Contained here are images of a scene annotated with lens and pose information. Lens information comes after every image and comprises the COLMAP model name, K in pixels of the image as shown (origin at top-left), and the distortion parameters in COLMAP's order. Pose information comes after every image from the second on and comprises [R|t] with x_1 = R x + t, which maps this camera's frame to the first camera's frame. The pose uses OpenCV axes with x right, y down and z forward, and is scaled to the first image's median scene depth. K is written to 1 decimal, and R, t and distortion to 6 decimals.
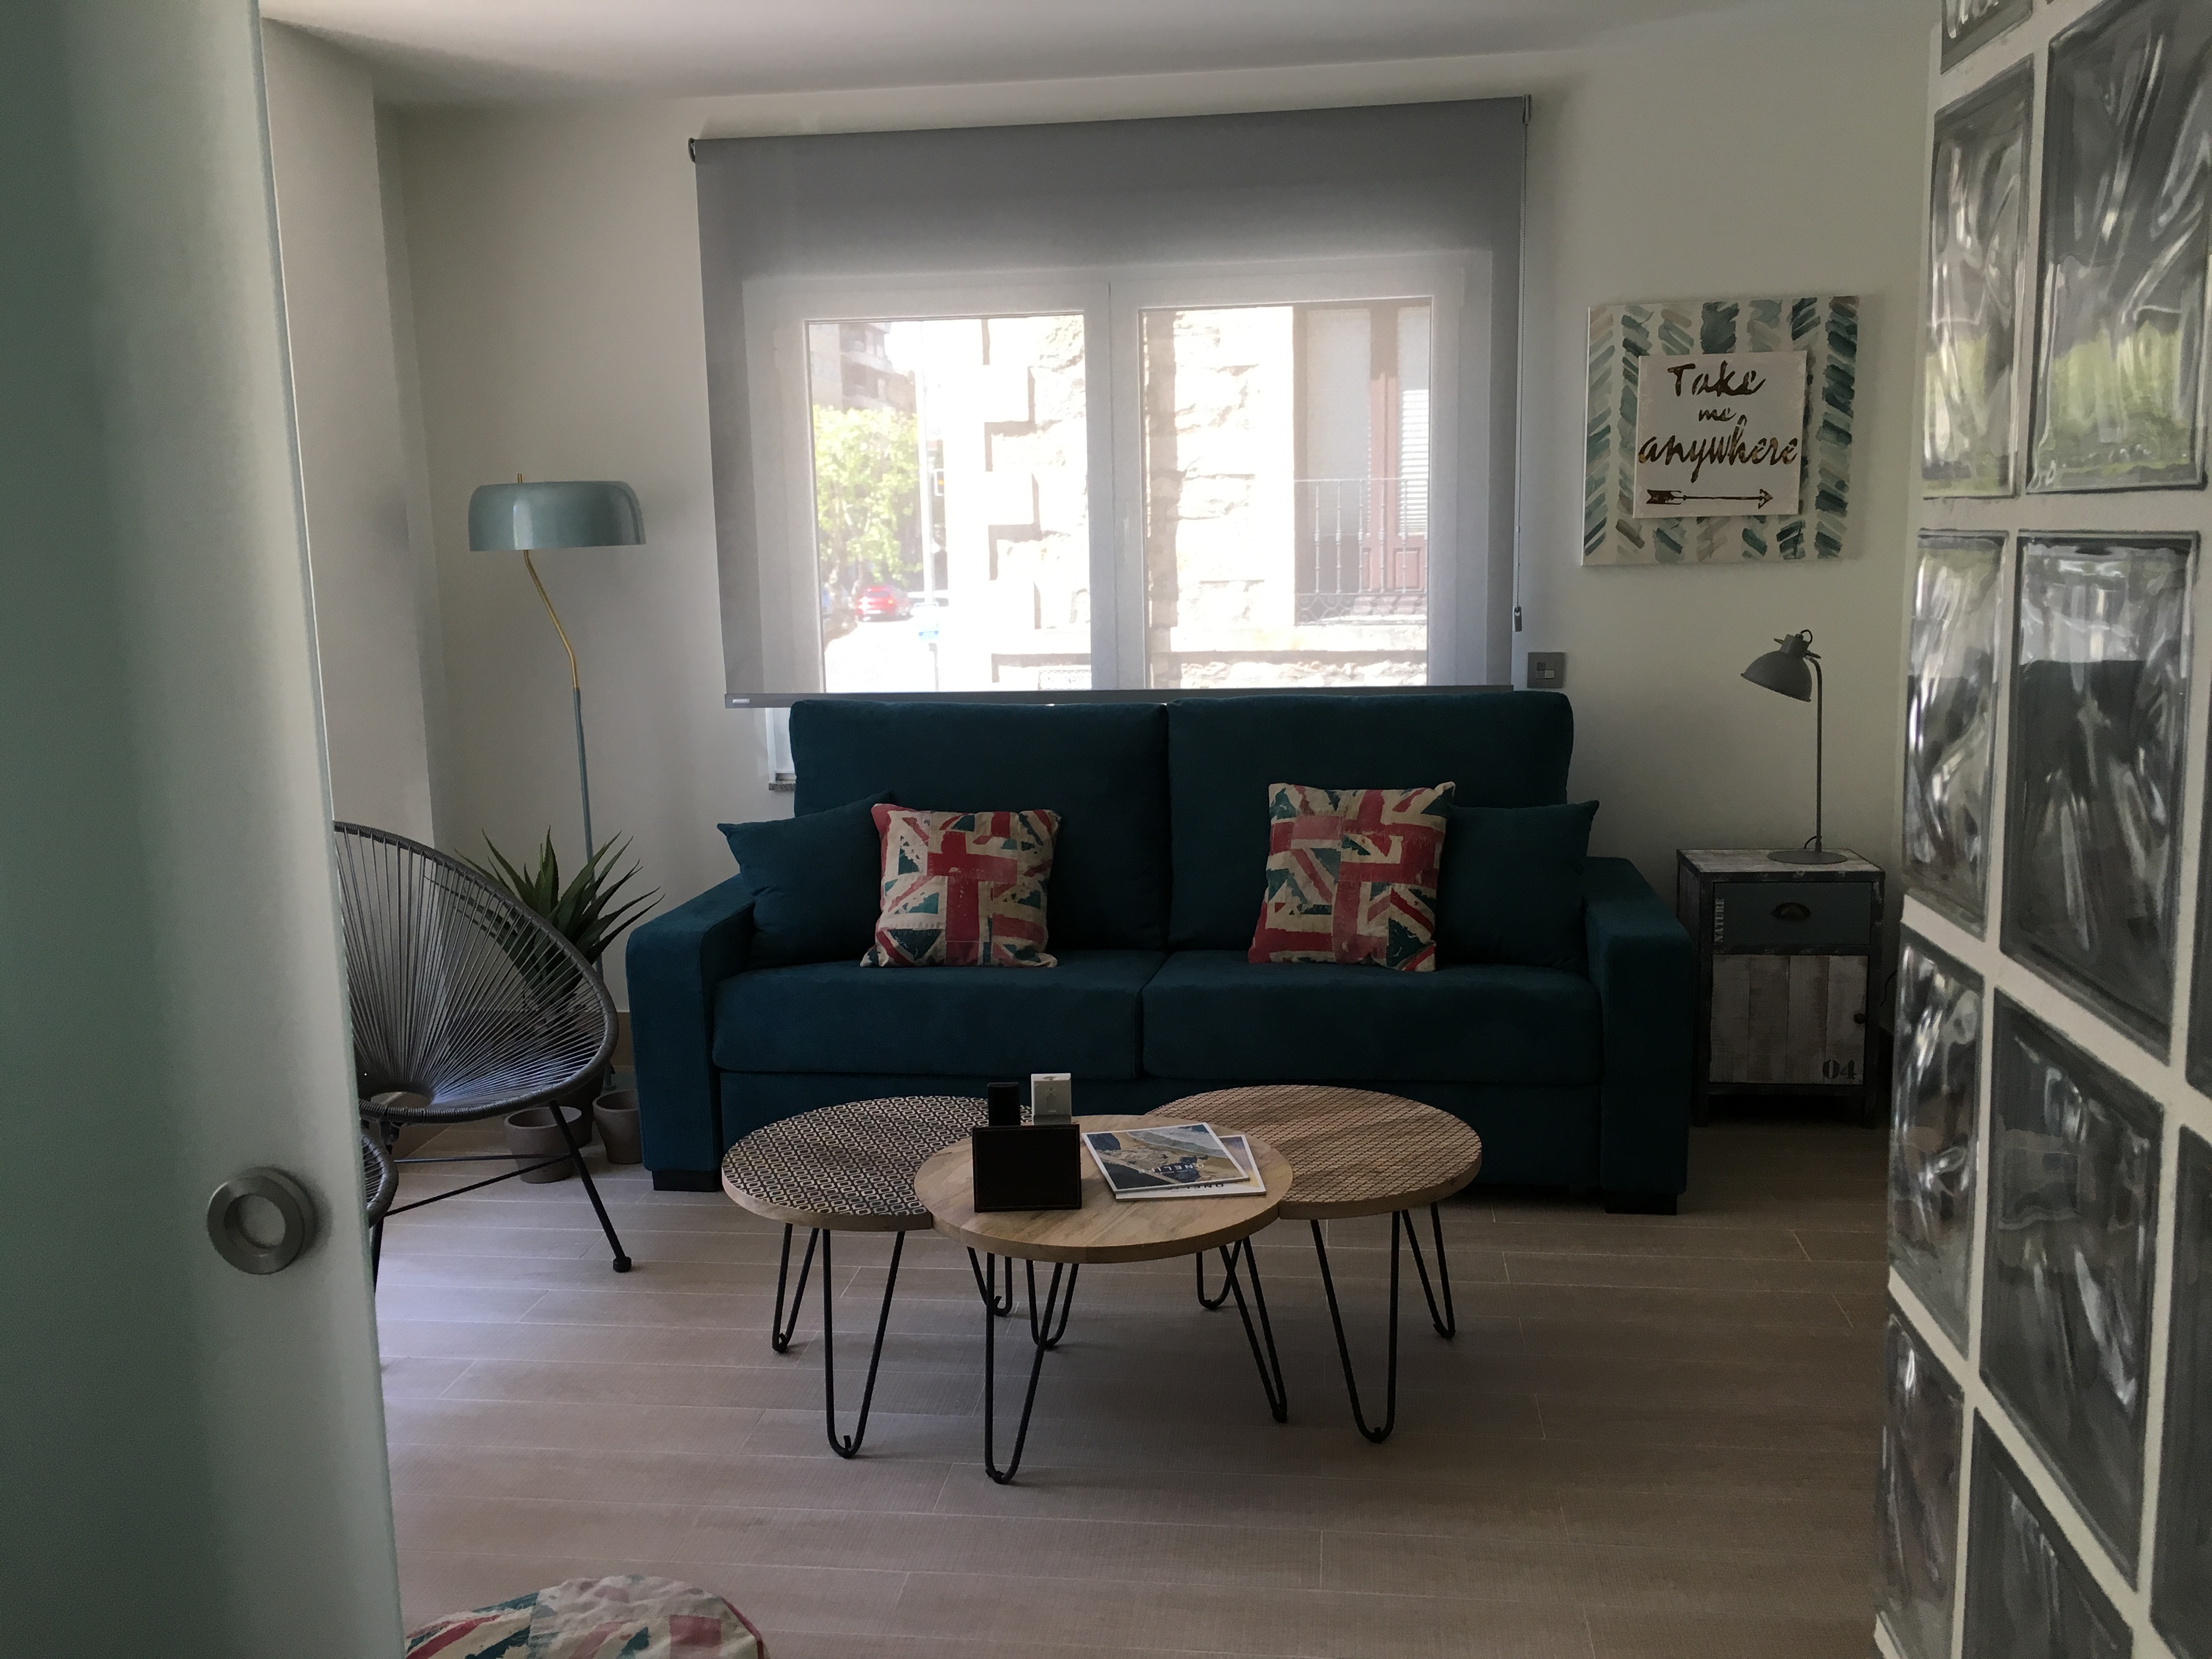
lens RADIAL K [[1860.3, 0, 1106.0], [0, 1860.3, 836.5], [0, 0, 1]] dist [0.010591, -0.000036]
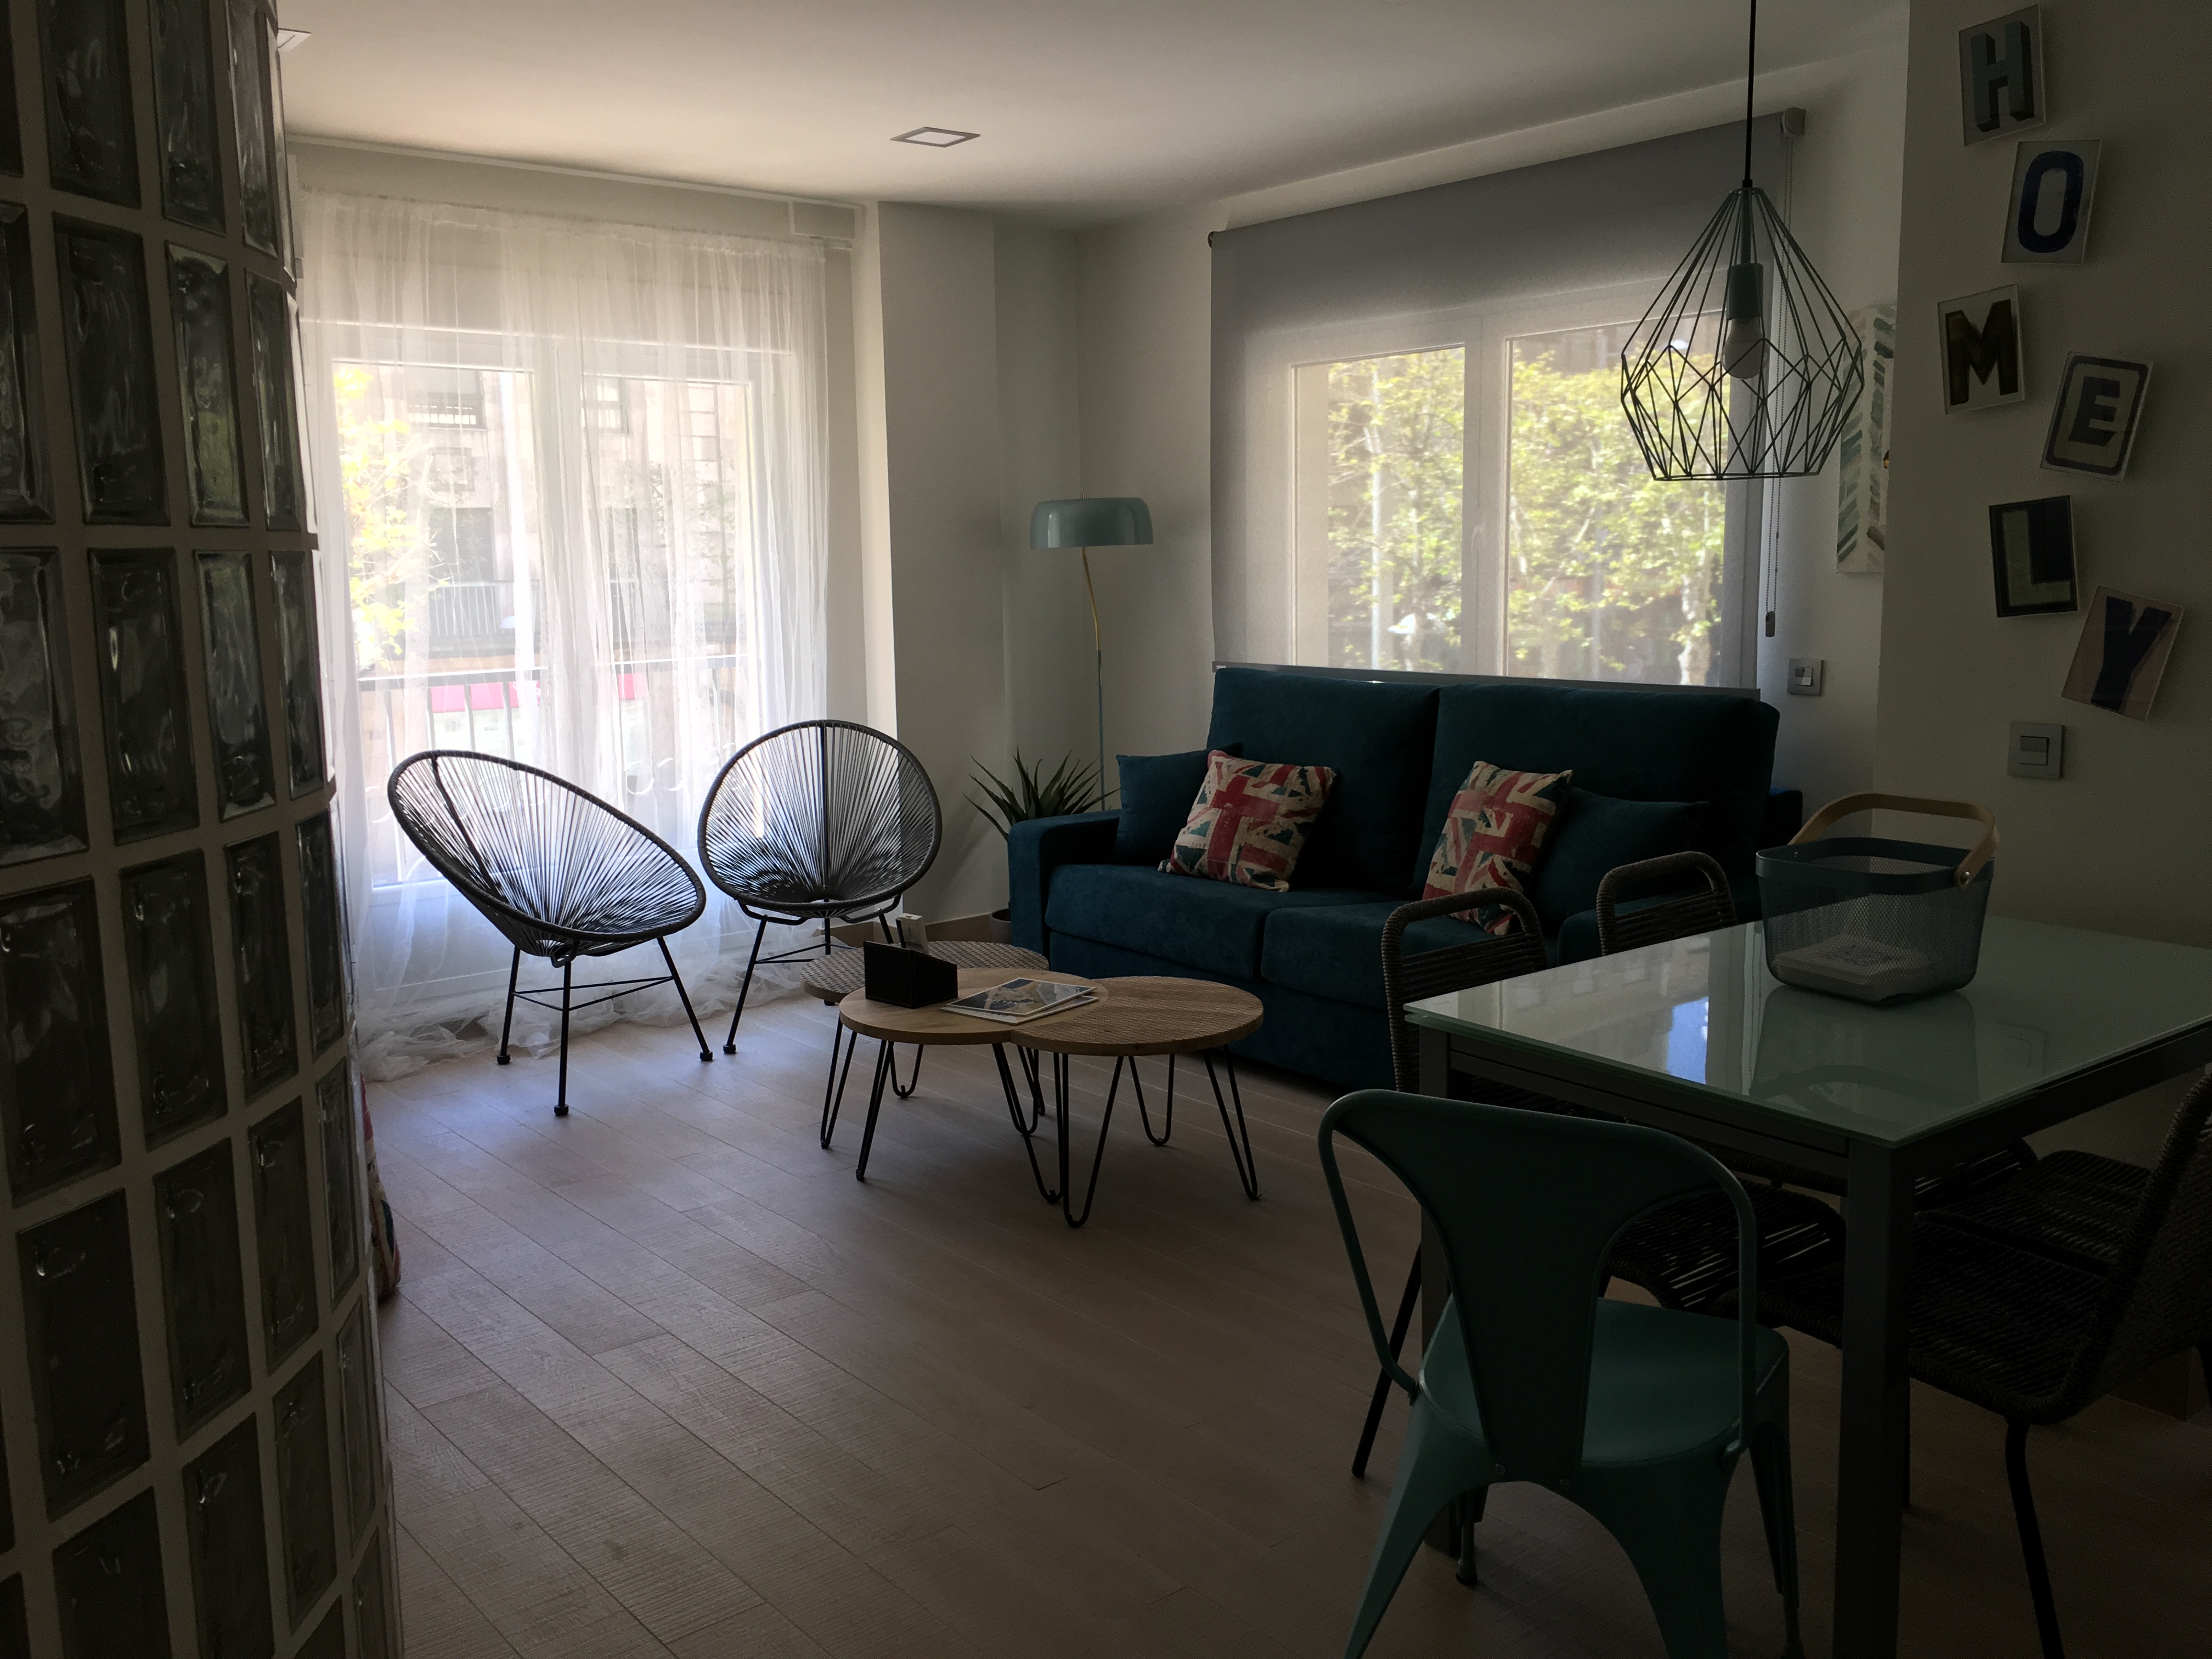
lens RADIAL K [[1860.3, 0, 1101.0], [0, 1860.3, 827.1], [0, 0, 1]] dist [0.010591, -0.000036]
pose [[0.721479, 0.111607, -0.683383, 0.713562], [-0.108914, 0.992931, 0.047176, -0.017172], [0.683817, 0.040394, 0.728535, 0.021855]]
